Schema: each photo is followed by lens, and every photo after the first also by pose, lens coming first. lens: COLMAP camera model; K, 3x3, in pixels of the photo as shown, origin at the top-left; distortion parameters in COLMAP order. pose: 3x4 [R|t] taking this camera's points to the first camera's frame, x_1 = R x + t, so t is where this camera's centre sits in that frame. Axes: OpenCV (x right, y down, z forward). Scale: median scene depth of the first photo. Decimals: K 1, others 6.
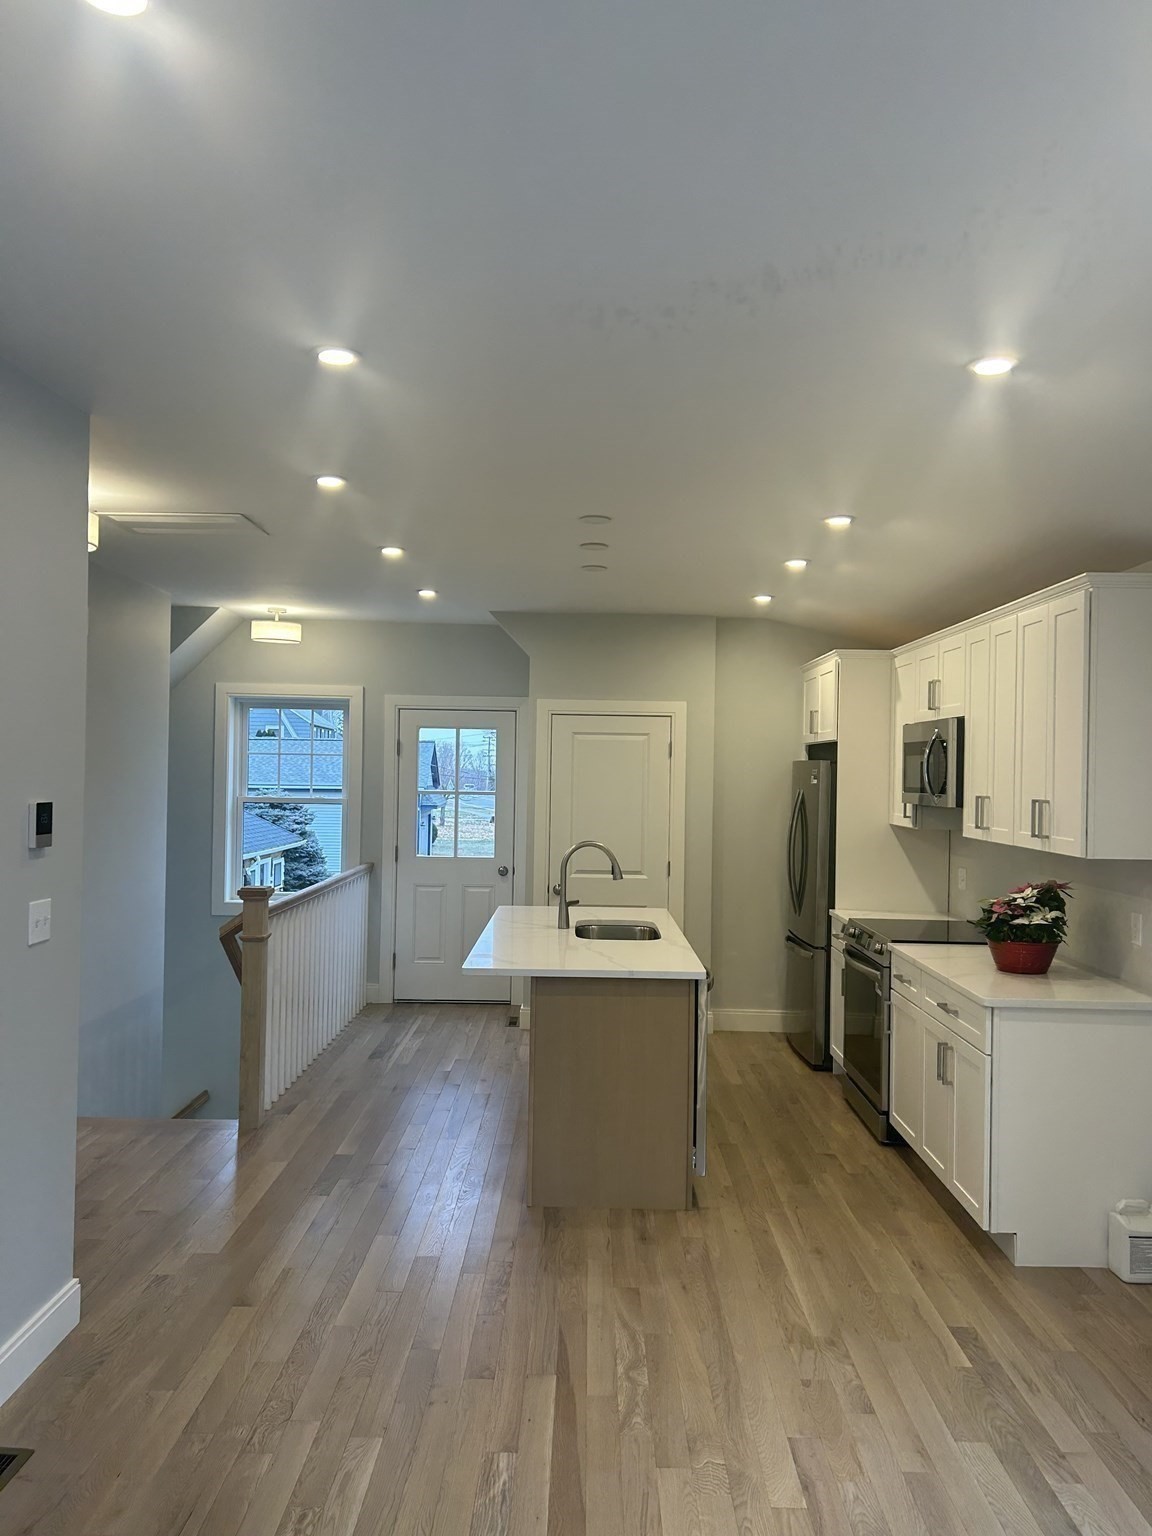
lens RADIAL K [[1153.1, 0, 576.0], [0, 1153.1, 768.0], [0, 0, 1]] dist [0.129014, -0.159032]
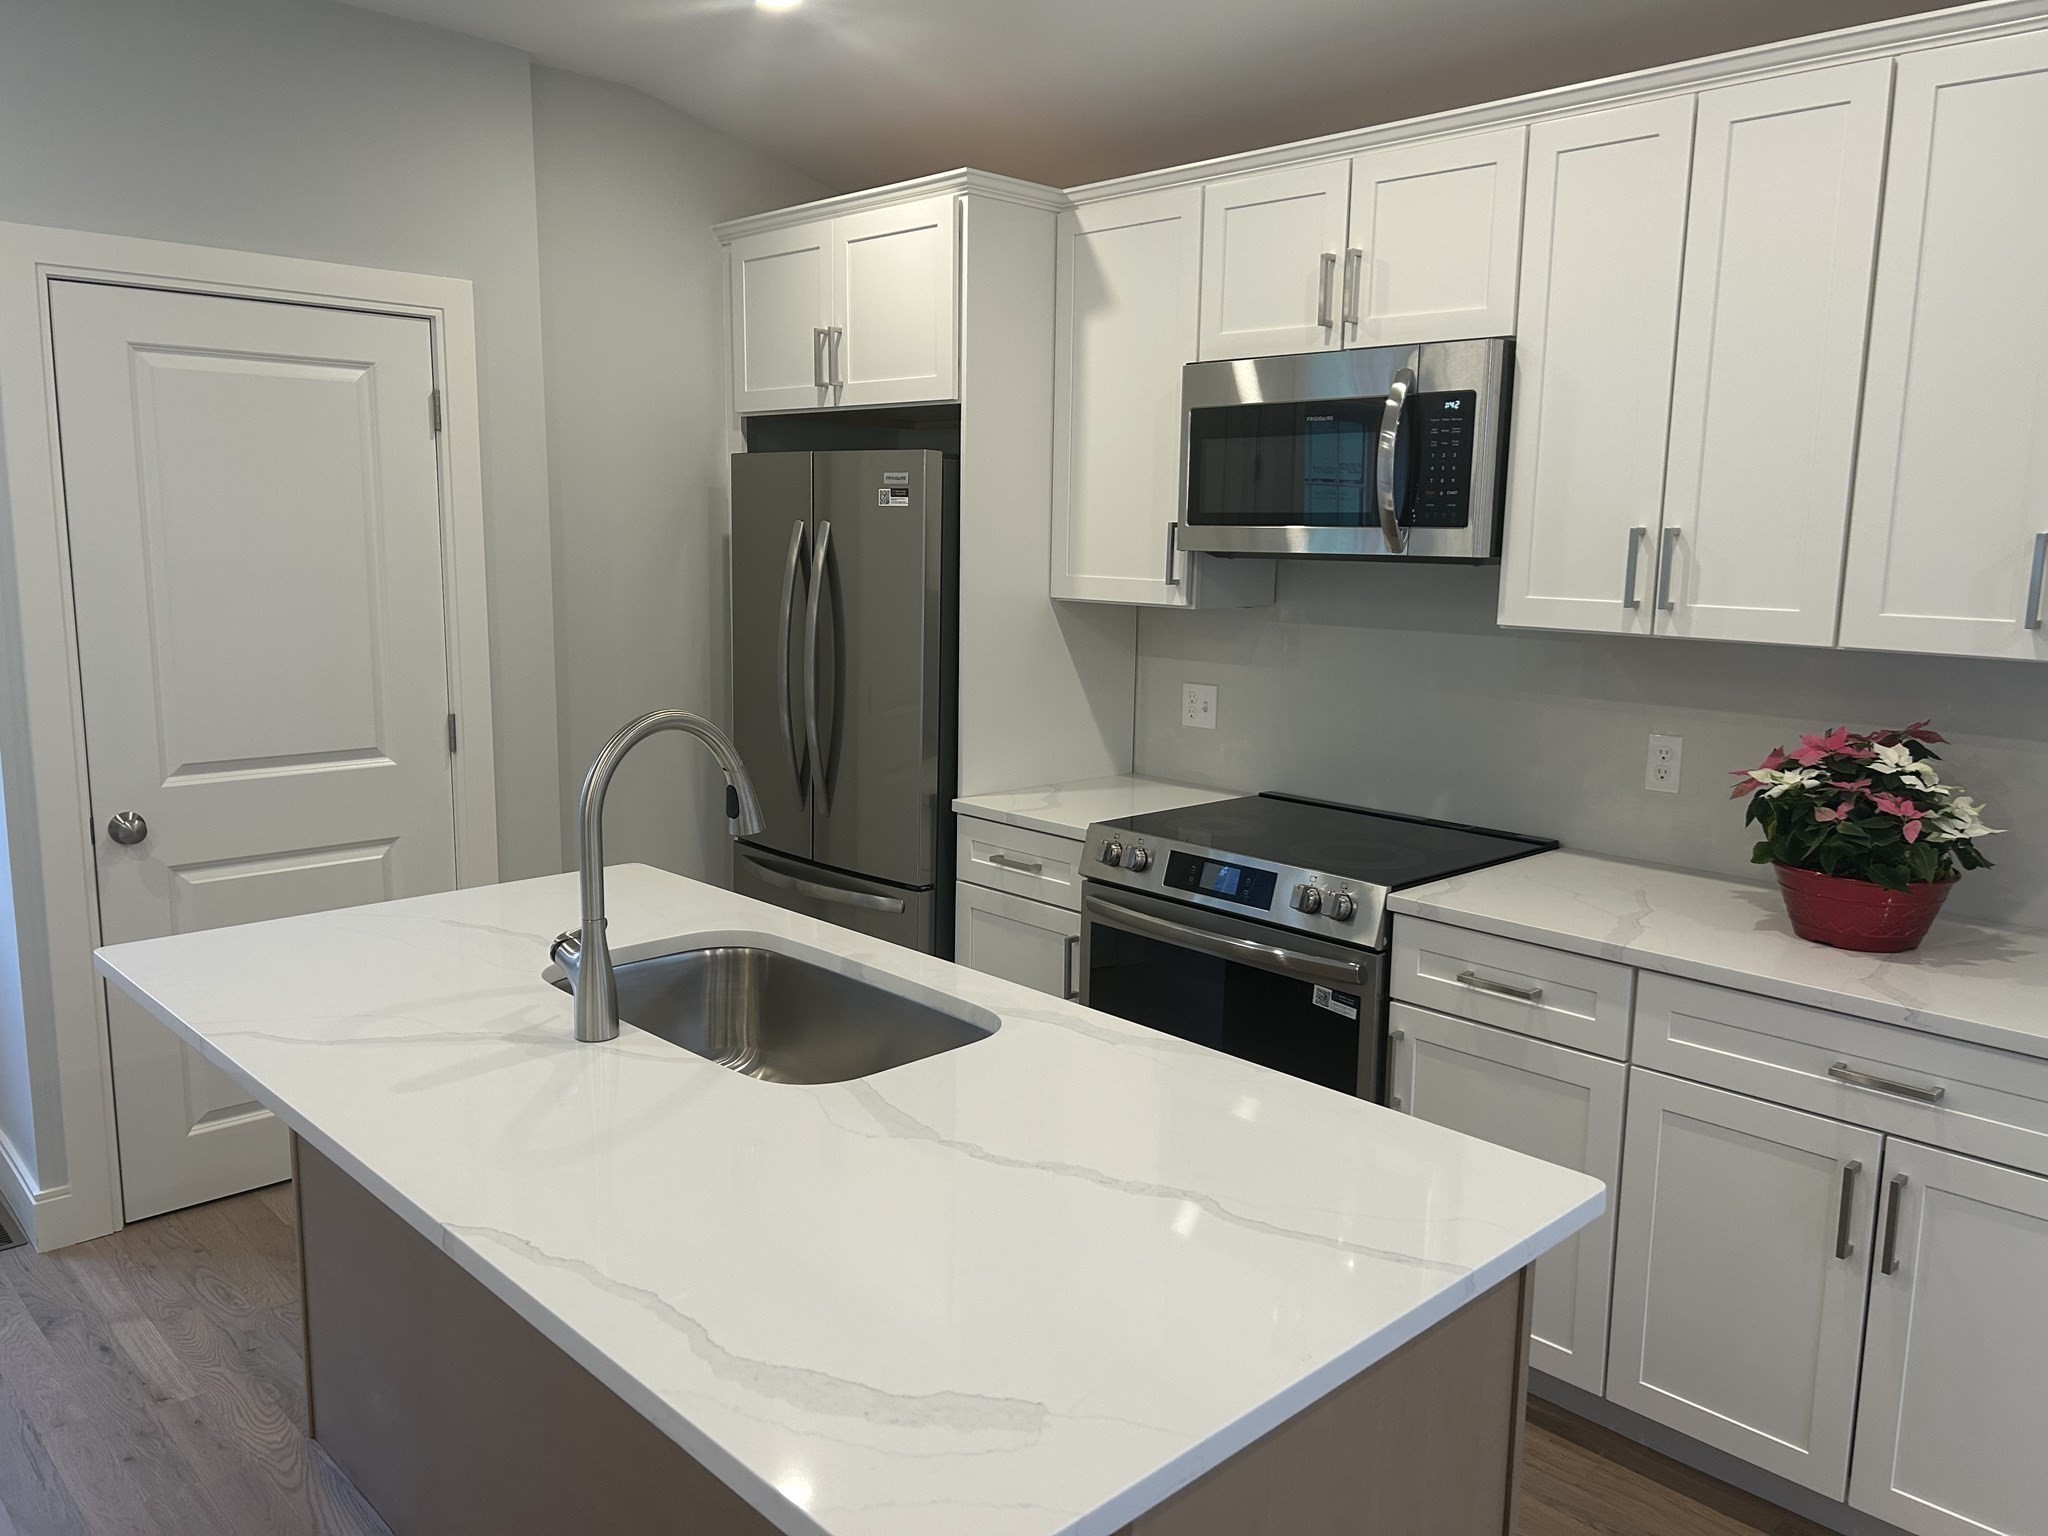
lens RADIAL K [[1537.5, 0, 1024.0], [0, 1537.5, 768.0], [0, 0, 1]] dist [0.129014, -0.159032]
pose [[0.720067, -0.115397, 0.684242, -0.148634], [-0.004636, 0.985253, 0.171041, 0.010116], [-0.693889, -0.126333, 0.708913, 0.536535]]
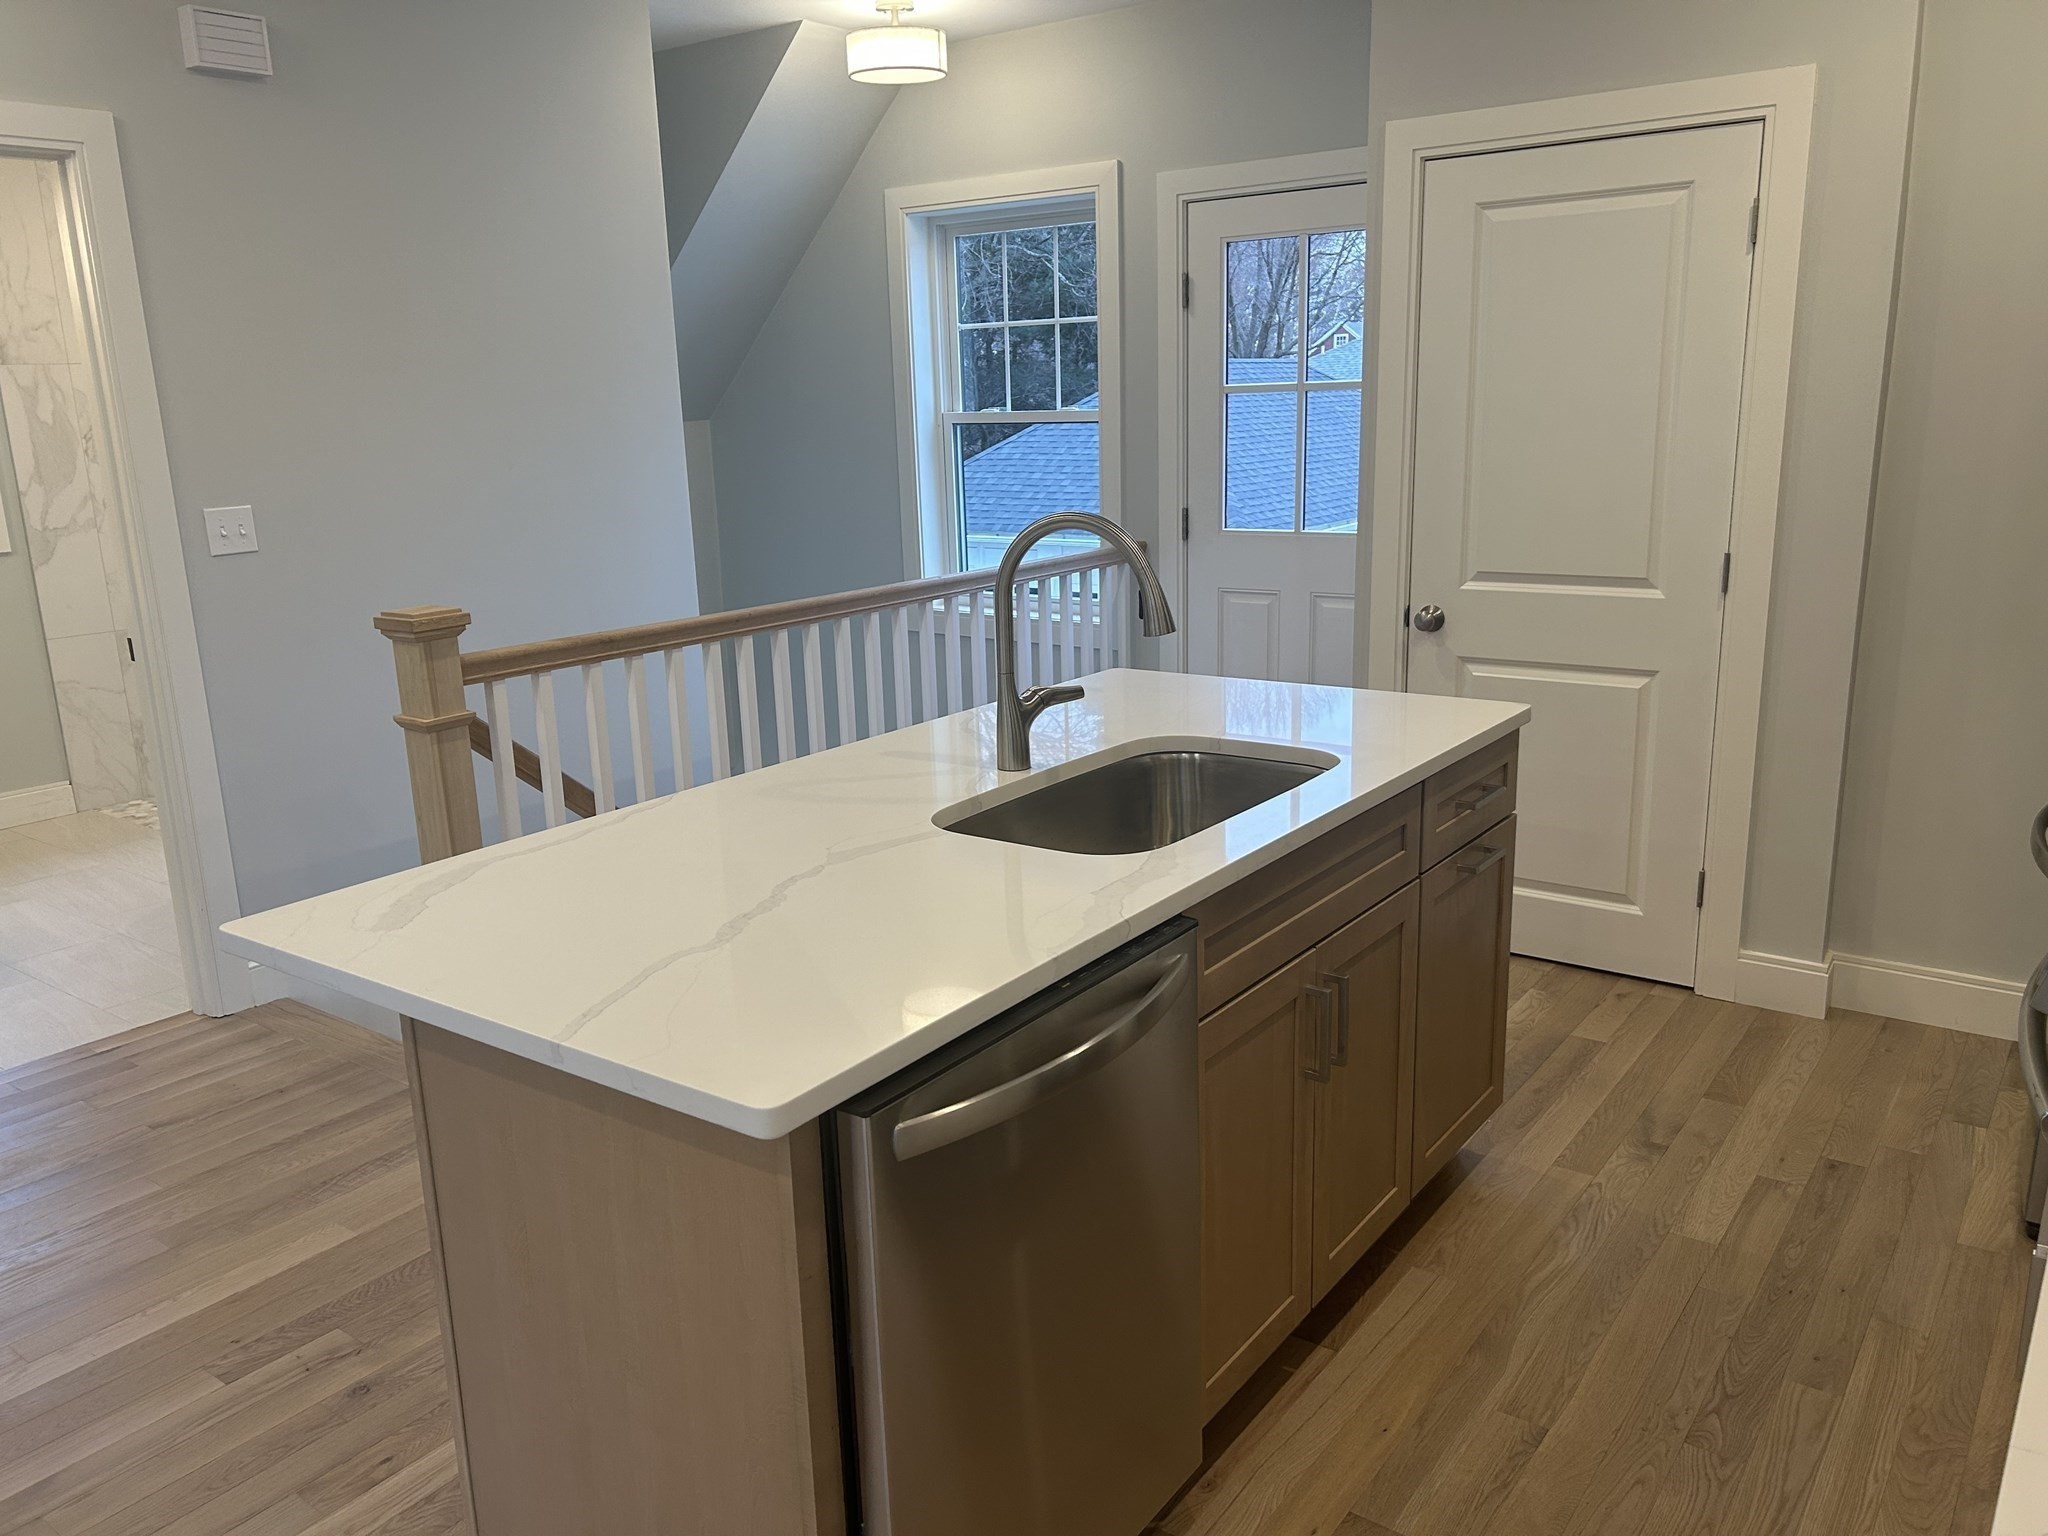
lens RADIAL K [[1565.2, 0, 1024.0], [0, 1565.2, 768.0], [0, 0, 1]] dist [0.013138, 0.004923]
pose [[0.811336, 0.095404, -0.576742, 0.204222], [0.044552, 0.973632, 0.223731, 0.029215], [0.582879, -0.207216, 0.785693, 0.508062]]
